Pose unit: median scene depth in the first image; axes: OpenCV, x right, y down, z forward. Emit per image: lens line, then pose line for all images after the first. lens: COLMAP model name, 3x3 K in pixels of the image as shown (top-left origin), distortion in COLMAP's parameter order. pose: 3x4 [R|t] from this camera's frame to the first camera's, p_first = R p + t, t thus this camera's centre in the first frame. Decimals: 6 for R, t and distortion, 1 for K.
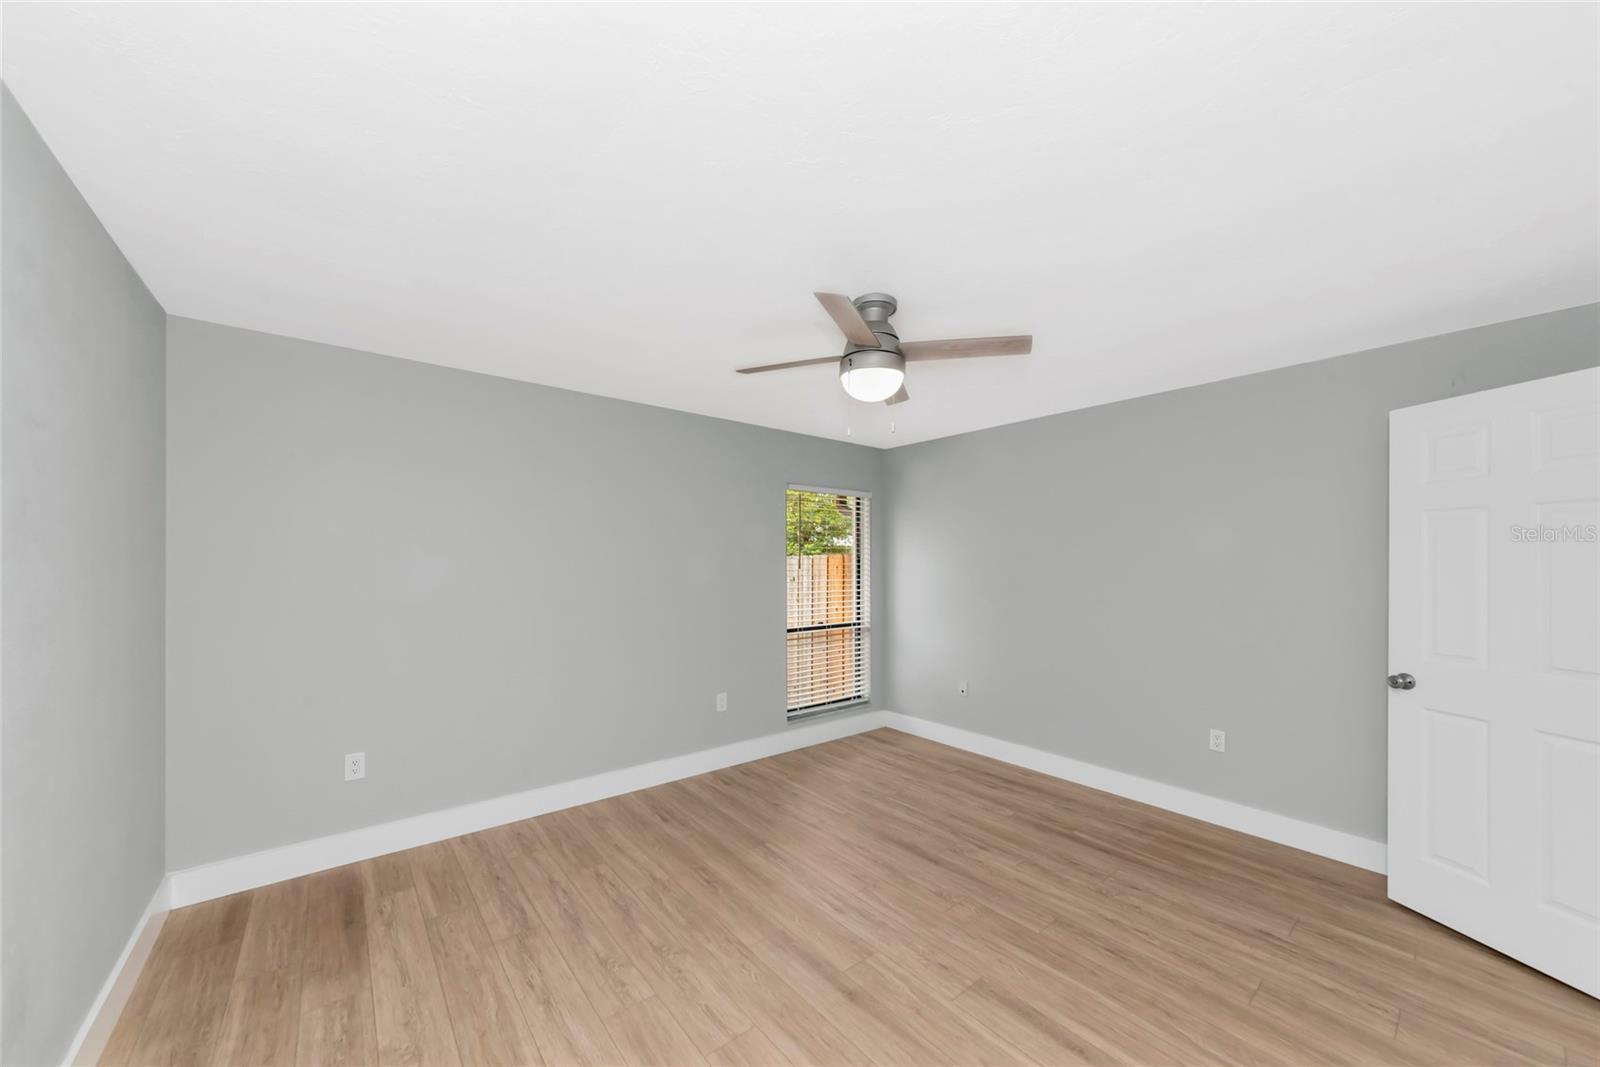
lens RADIAL K [[579.0, 0, 778.1], [0, 579.0, 557.4], [0, 0, 1]] dist [0.001032, 0.000482]
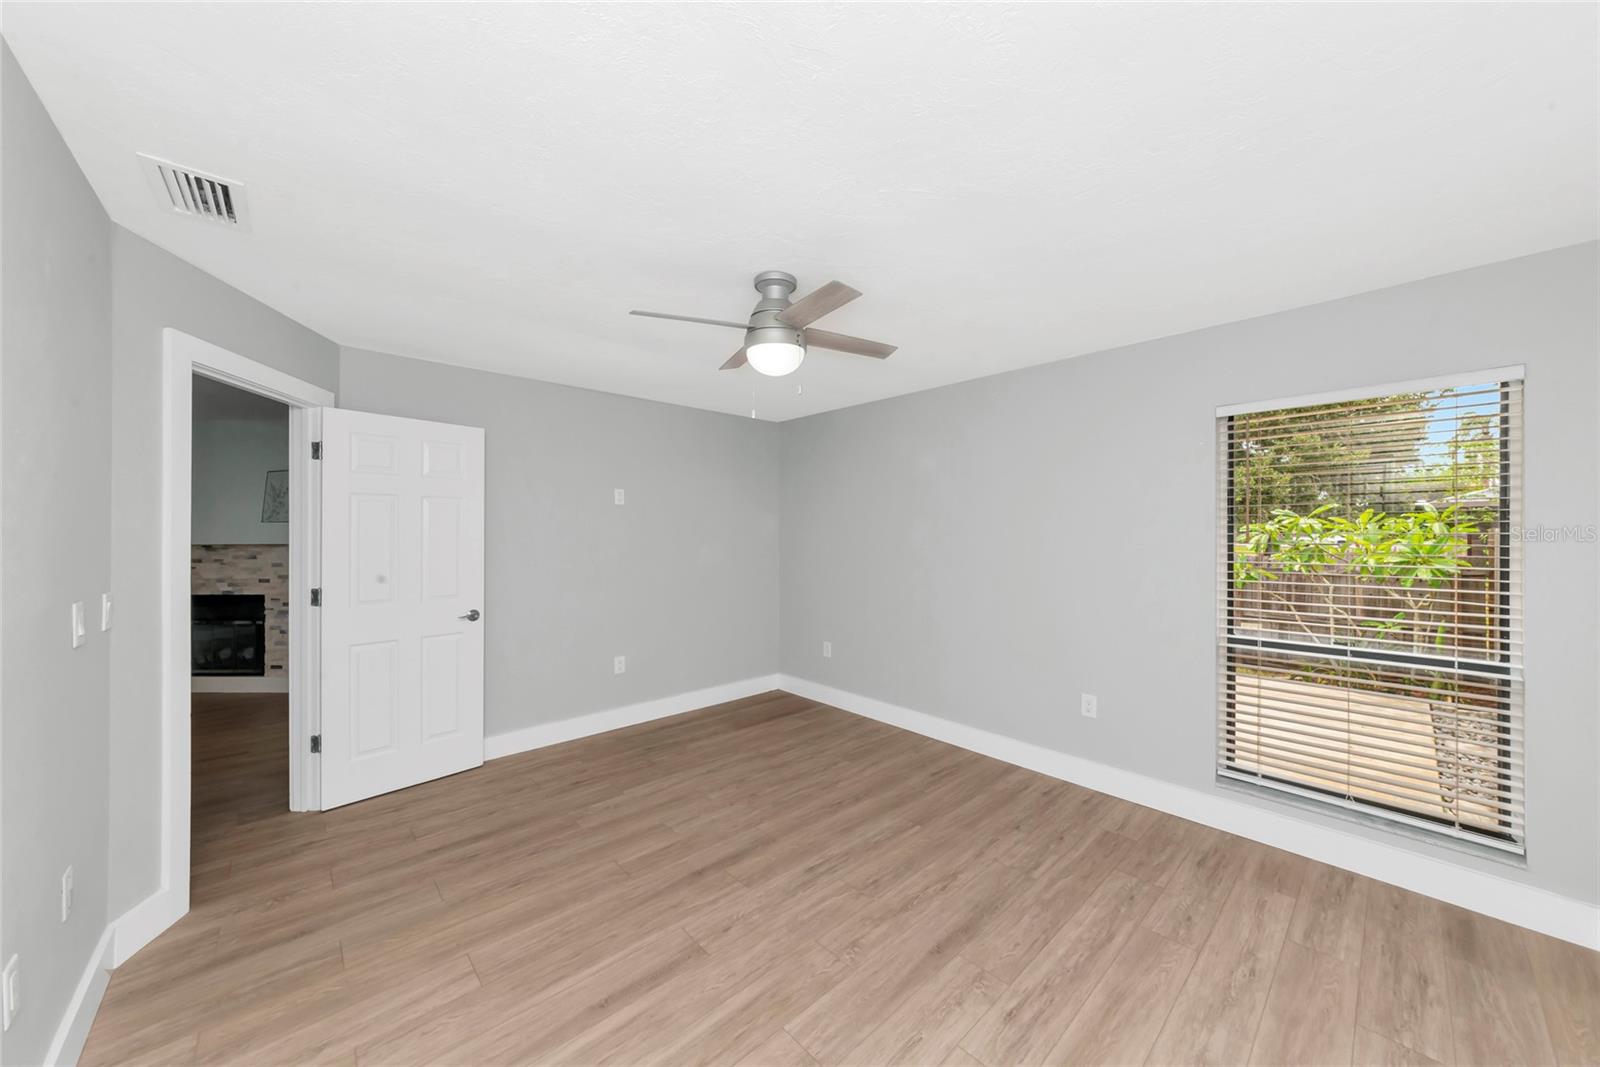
lens RADIAL K [[579.0, 0, 799.0], [0, 579.0, 533.7], [0, 0, 1]] dist [0.001032, 0.000482]
pose [[0.066133, 0.000669, -0.997811, 0.988121], [0.002388, 0.999997, 0.000828, 0.020394], [0.997808, -0.002437, 0.066132, 0.814879]]
